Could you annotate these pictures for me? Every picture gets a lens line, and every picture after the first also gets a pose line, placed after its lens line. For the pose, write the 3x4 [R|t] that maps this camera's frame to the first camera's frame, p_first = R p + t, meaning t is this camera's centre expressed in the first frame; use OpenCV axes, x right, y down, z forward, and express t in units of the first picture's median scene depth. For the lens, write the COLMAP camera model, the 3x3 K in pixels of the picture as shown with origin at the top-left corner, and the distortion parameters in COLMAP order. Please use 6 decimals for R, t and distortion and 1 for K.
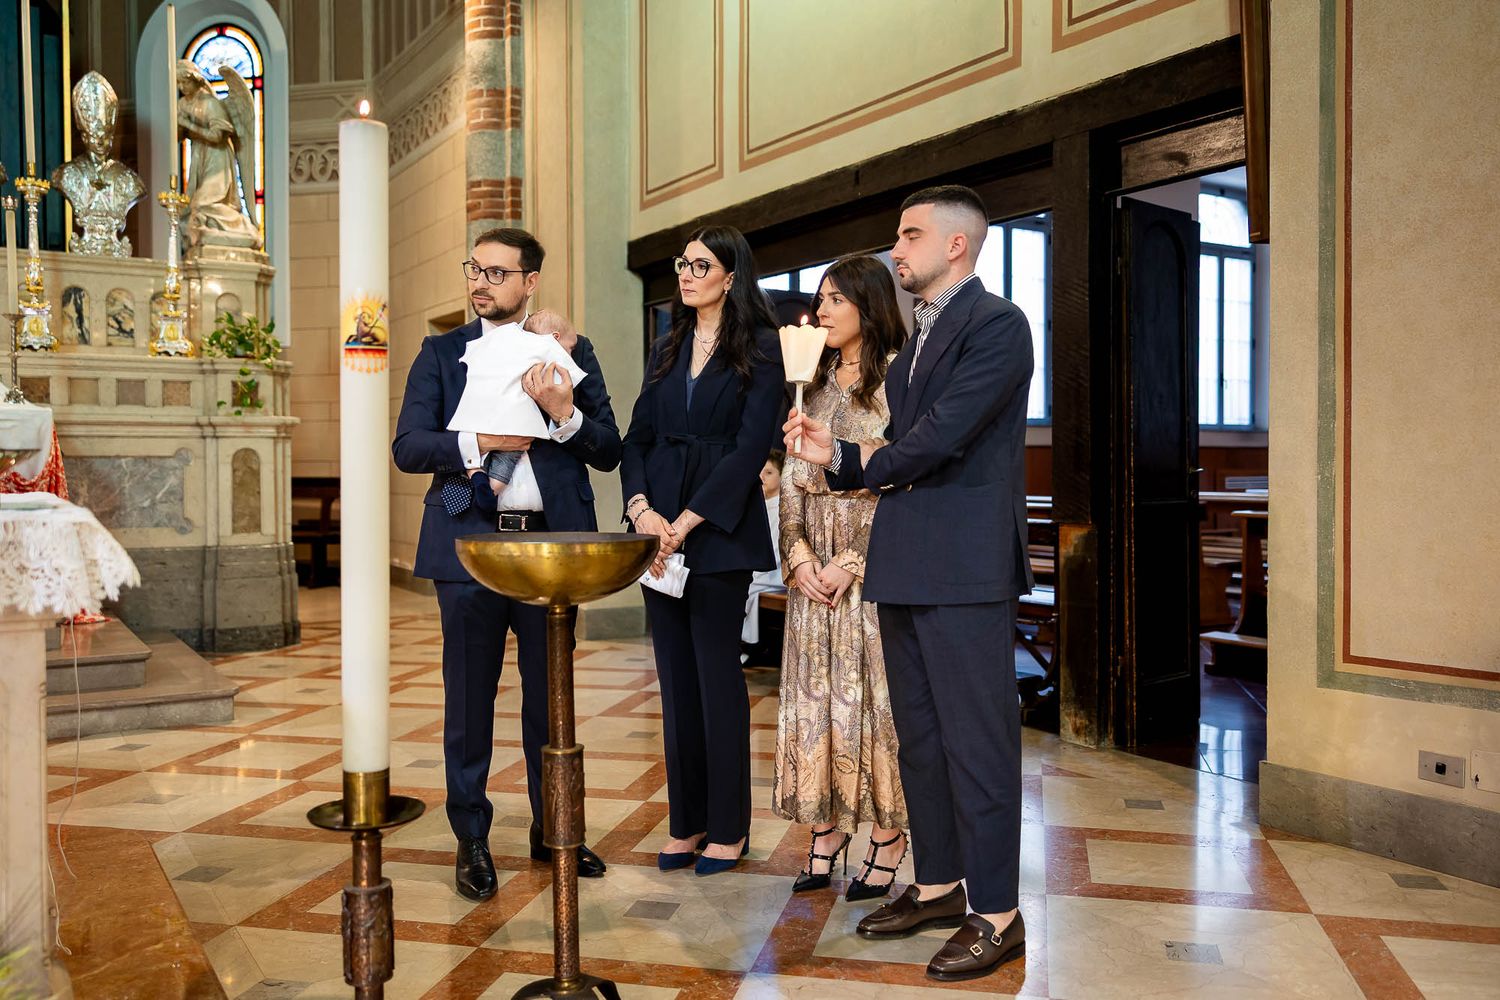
lens RADIAL K [[1275.5, 0, 756.7], [0, 1275.5, 480.3], [0, 0, 1]] dist [0.014506, -0.000347]
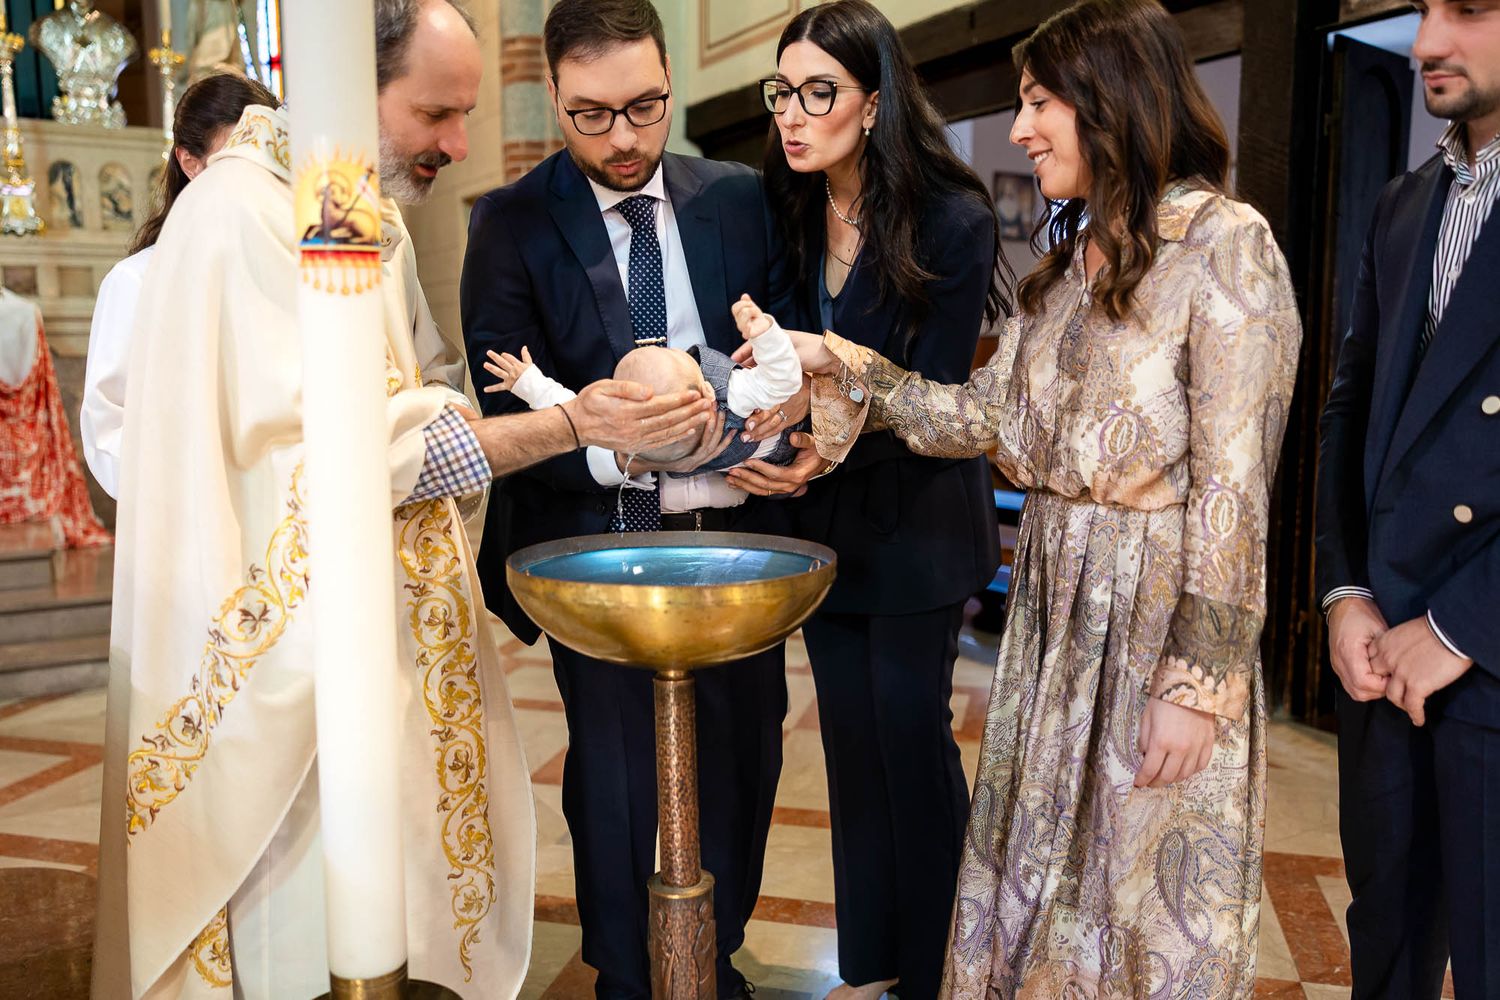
lens RADIAL K [[1275.5, 0, 757.6], [0, 1275.5, 505.4], [0, 0, 1]] dist [0.014506, -0.000347]
pose [[0.999565, 0.002982, -0.029325, -0.028760], [0.000295, 0.993807, 0.111123, -0.014462], [0.029474, -0.111084, 0.993374, 0.117414]]
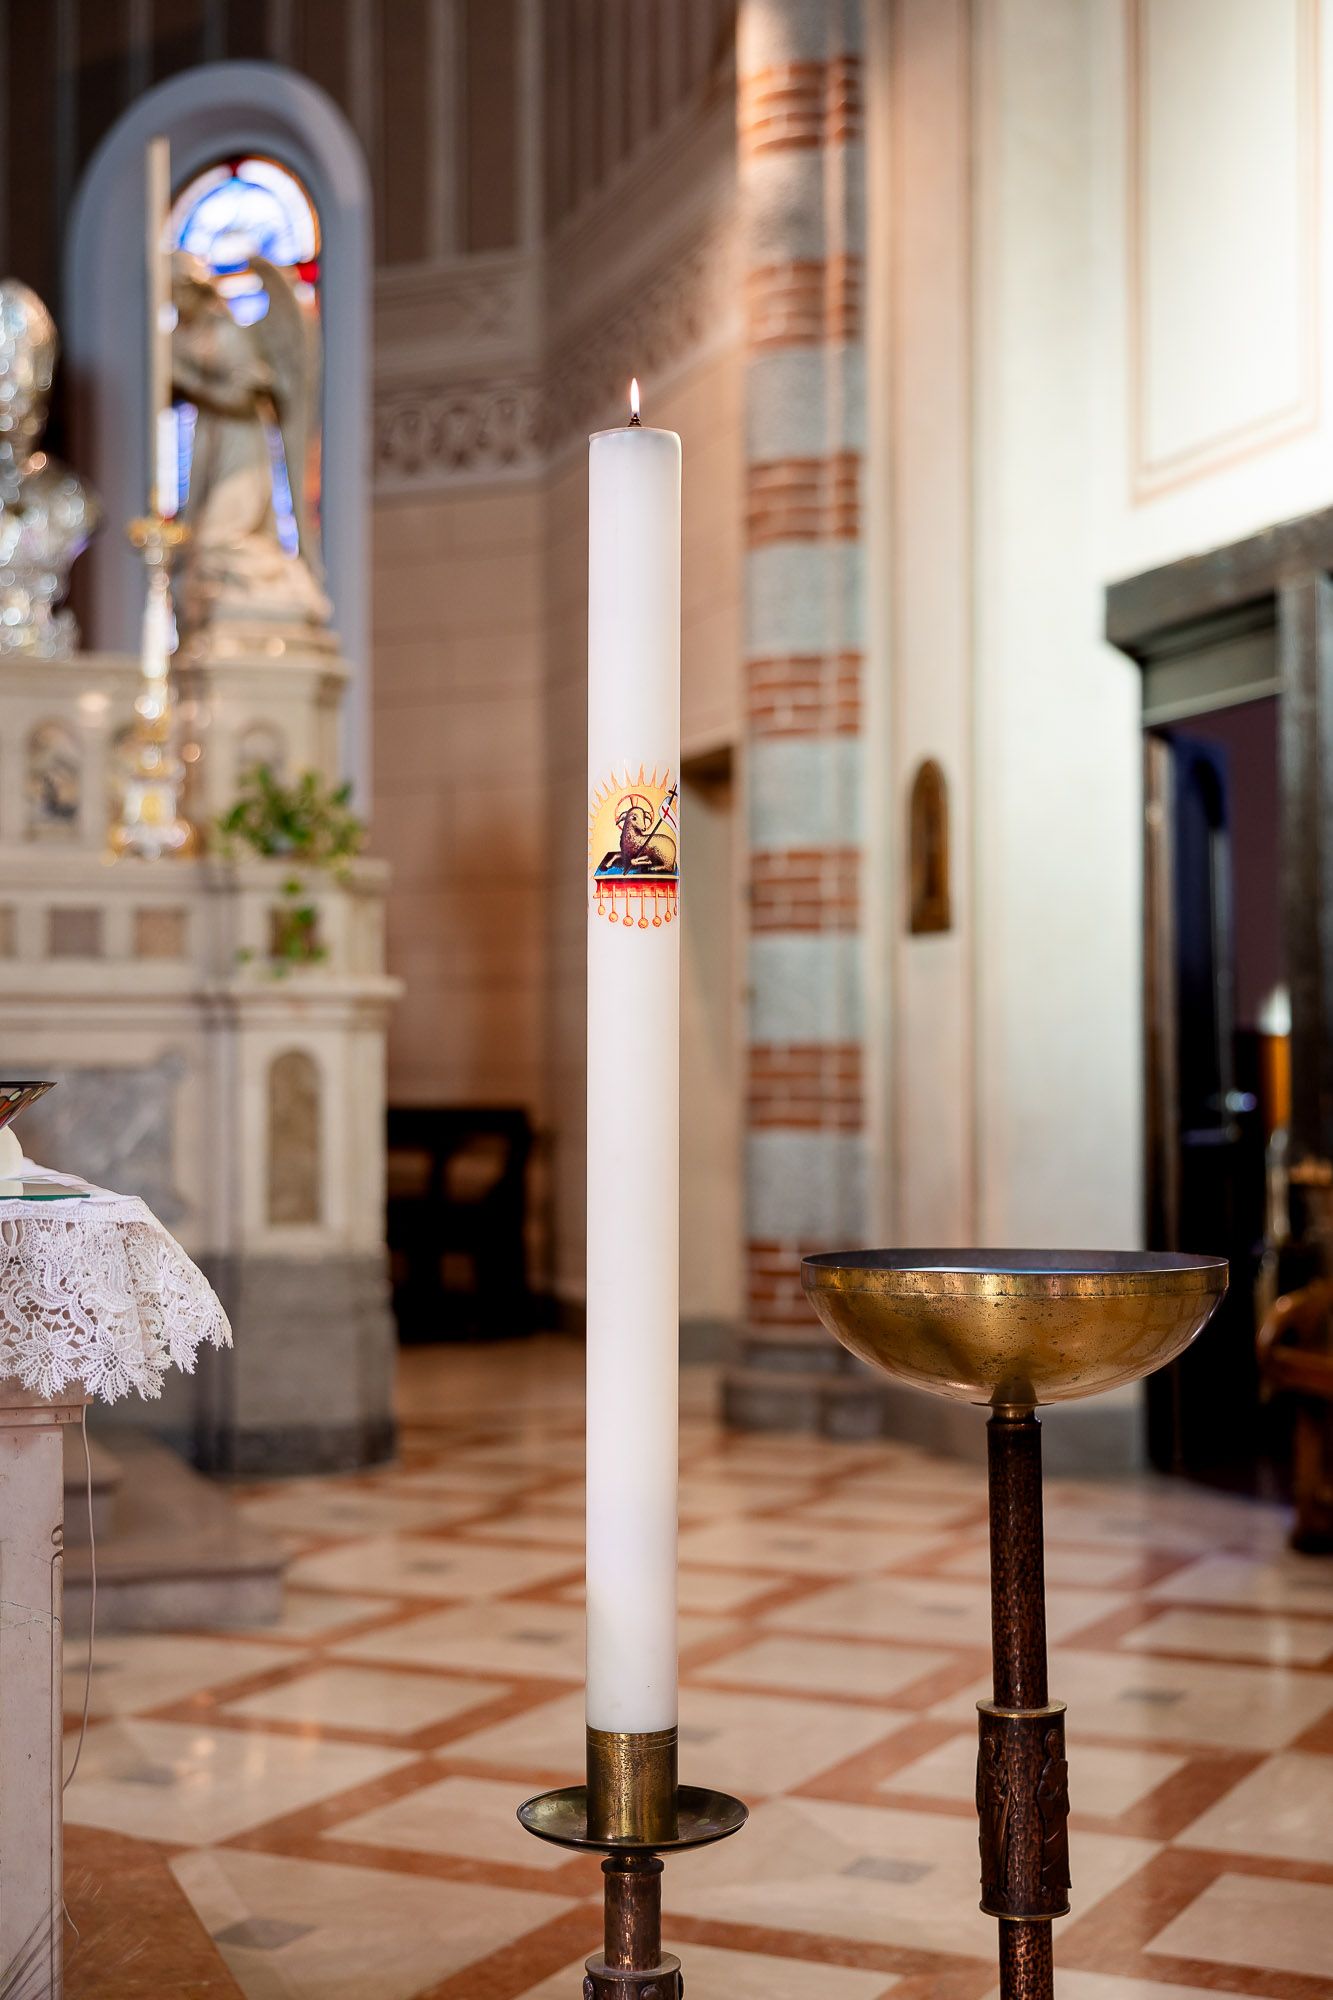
lens RADIAL K [[2944.0, 0, 674.8], [0, 2944.0, 1002.9], [0, 0, 1]] dist [0.011341, 0.000000]
pose [[0.972096, -0.005291, -0.234523, -0.005684], [-0.003101, 0.999368, -0.035399, -0.003647], [0.234563, 0.035139, 0.971466, -0.030441]]
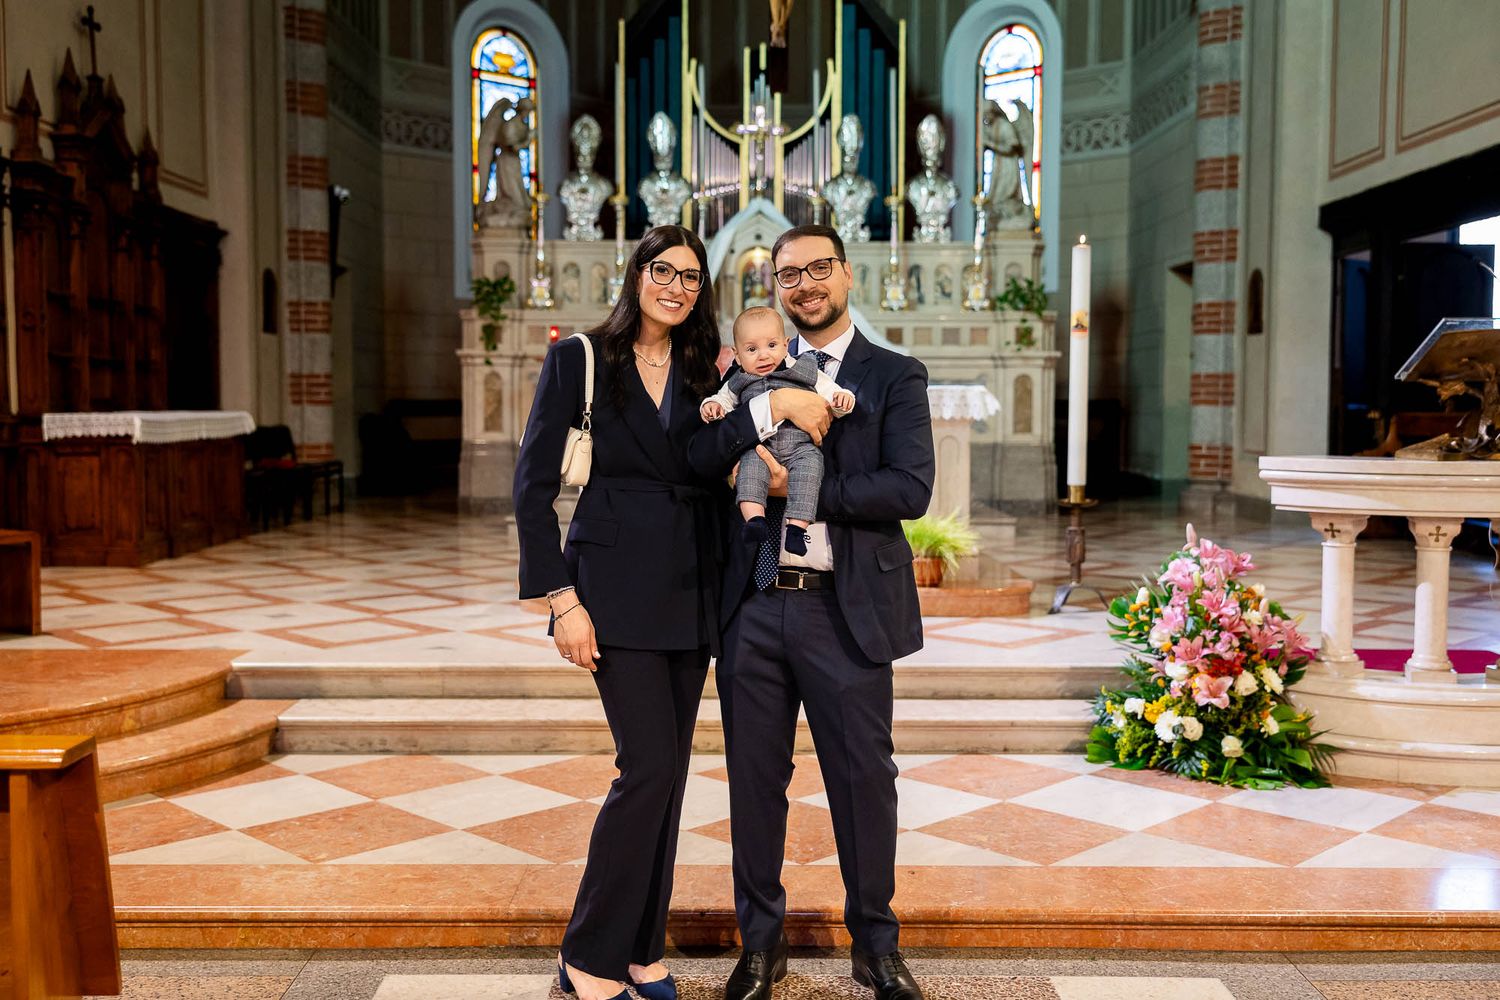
lens RADIAL K [[1491.3, 0, 722.9], [0, 1491.3, 478.4], [0, 0, 1]] dist [0.004680, 0.000000]
pose [[0.839481, 0.033472, -0.542358, 0.231406], [-0.011305, 0.998961, 0.044154, 0.021856], [0.543272, -0.030935, 0.838987, -0.597880]]
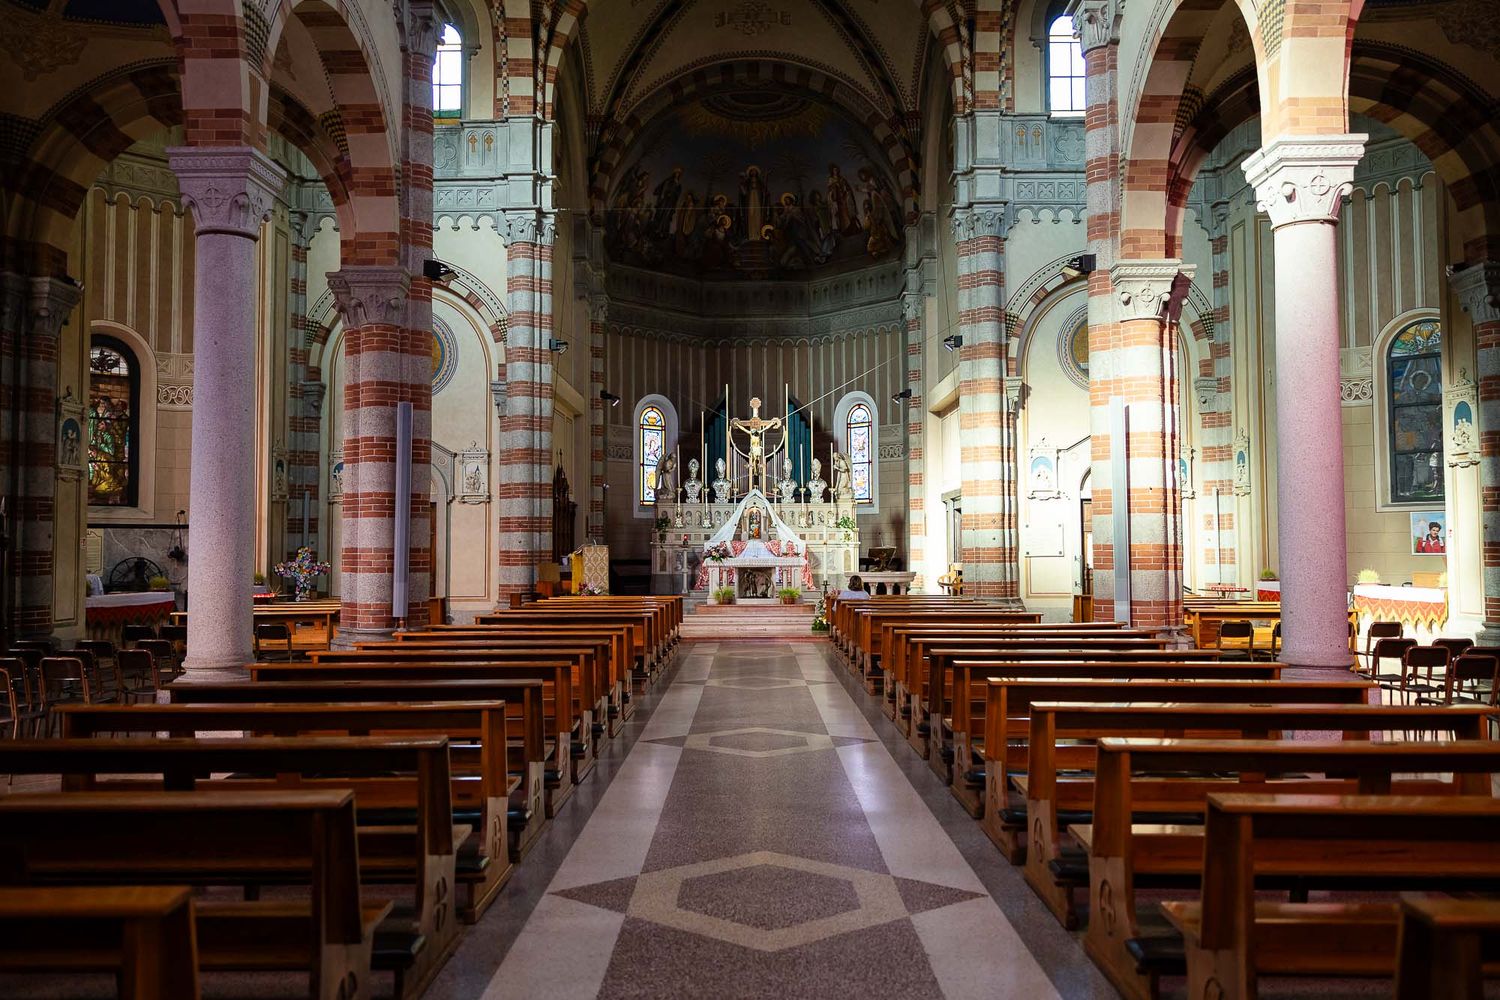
lens RADIAL K [[1275.5, 0, 750.5], [0, 1275.5, 496.0], [0, 0, 1]] dist [0.014506, -0.000347]
pose [[0.844394, -0.023435, -0.535210, 1.612988], [-0.005587, 0.998603, -0.052540, 0.019601], [0.535694, 0.047354, 0.843084, -2.756433]]
